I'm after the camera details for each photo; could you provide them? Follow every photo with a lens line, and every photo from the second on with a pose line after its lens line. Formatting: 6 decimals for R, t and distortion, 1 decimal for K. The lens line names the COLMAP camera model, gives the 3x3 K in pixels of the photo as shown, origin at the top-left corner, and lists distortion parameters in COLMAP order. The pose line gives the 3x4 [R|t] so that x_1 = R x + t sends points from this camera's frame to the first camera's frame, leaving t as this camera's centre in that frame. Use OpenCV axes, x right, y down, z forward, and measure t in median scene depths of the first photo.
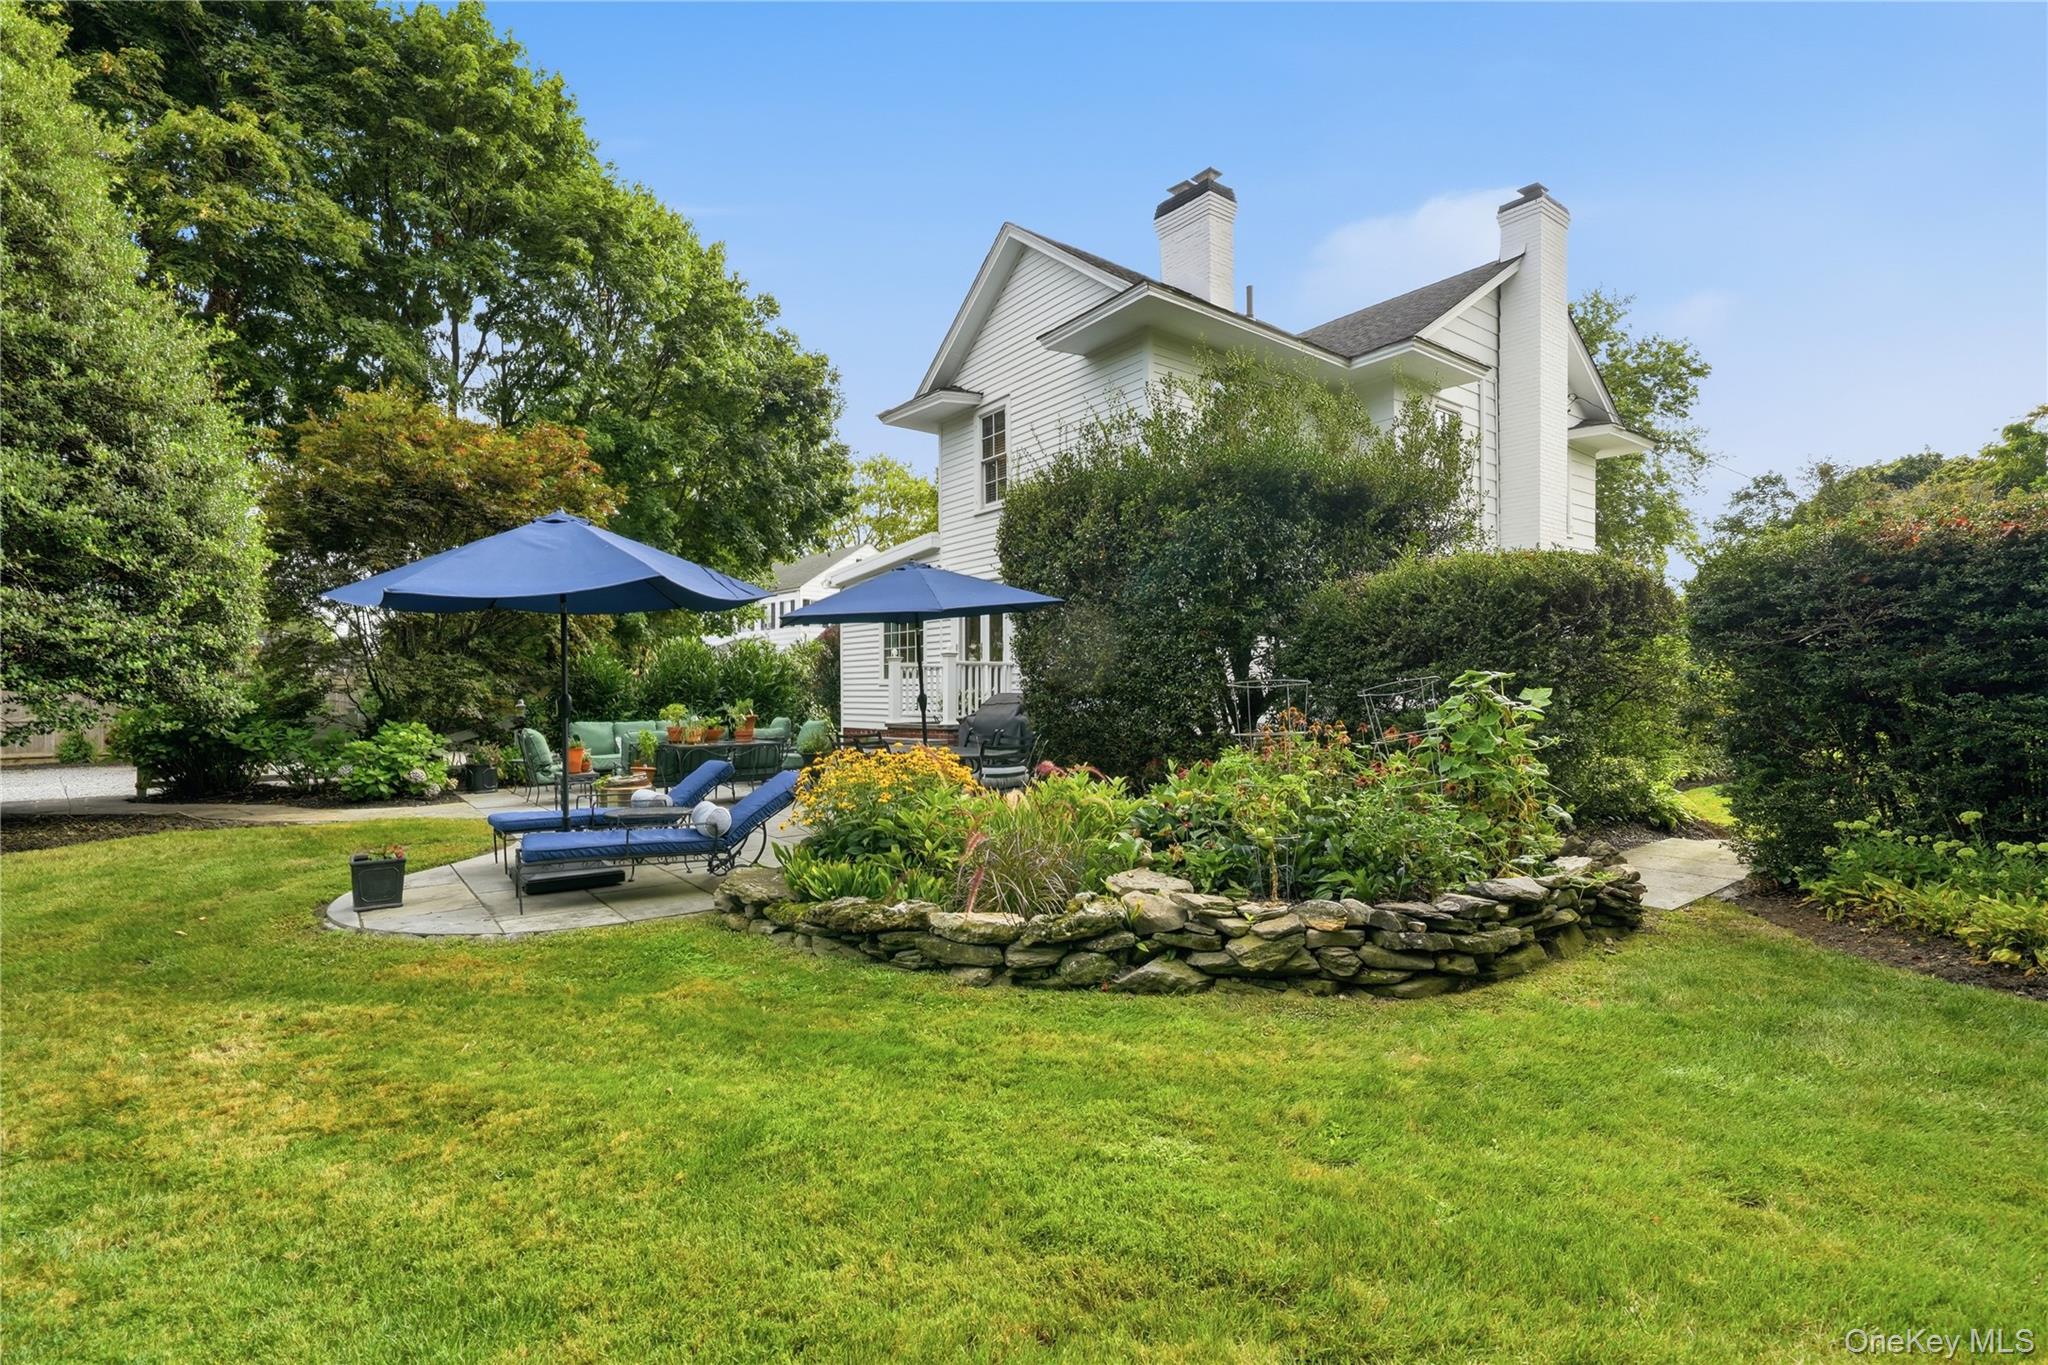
lens RADIAL K [[886.7, 0, 1008.3], [0, 886.7, 697.9], [0, 0, 1]] dist [-0.004697, -0.000215]
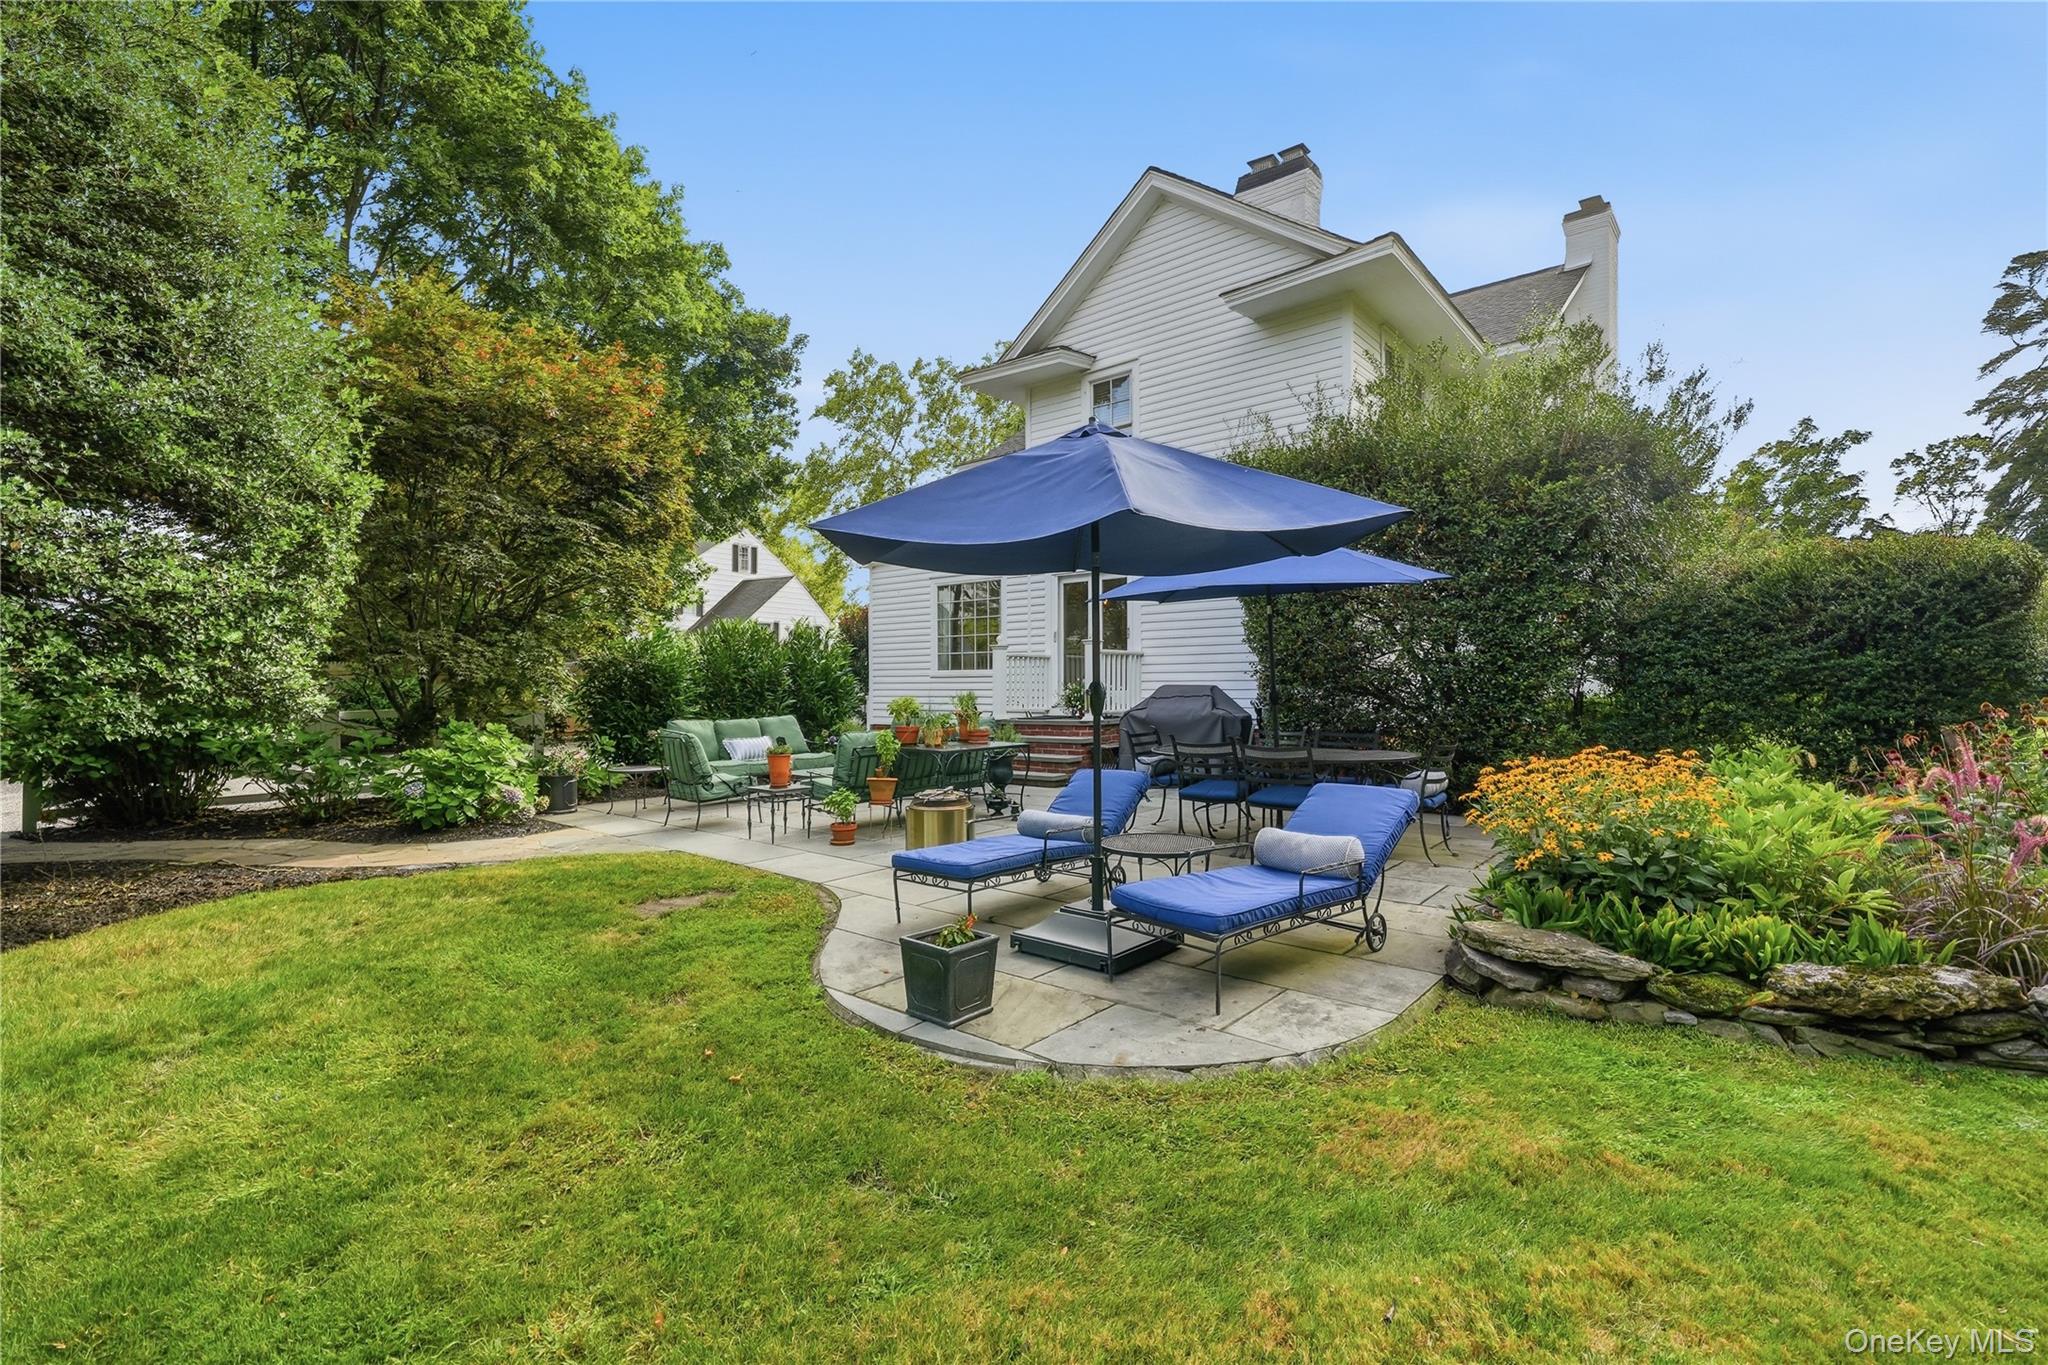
lens RADIAL K [[886.7, 0, 1030.9], [0, 886.7, 672.1], [0, 0, 1]] dist [-0.004697, -0.000215]
pose [[0.979838, 0.004039, 0.199751, -0.315476], [0.000410, 0.999753, -0.022226, 0.002073], [-0.199791, 0.021860, 0.979595, 0.145746]]
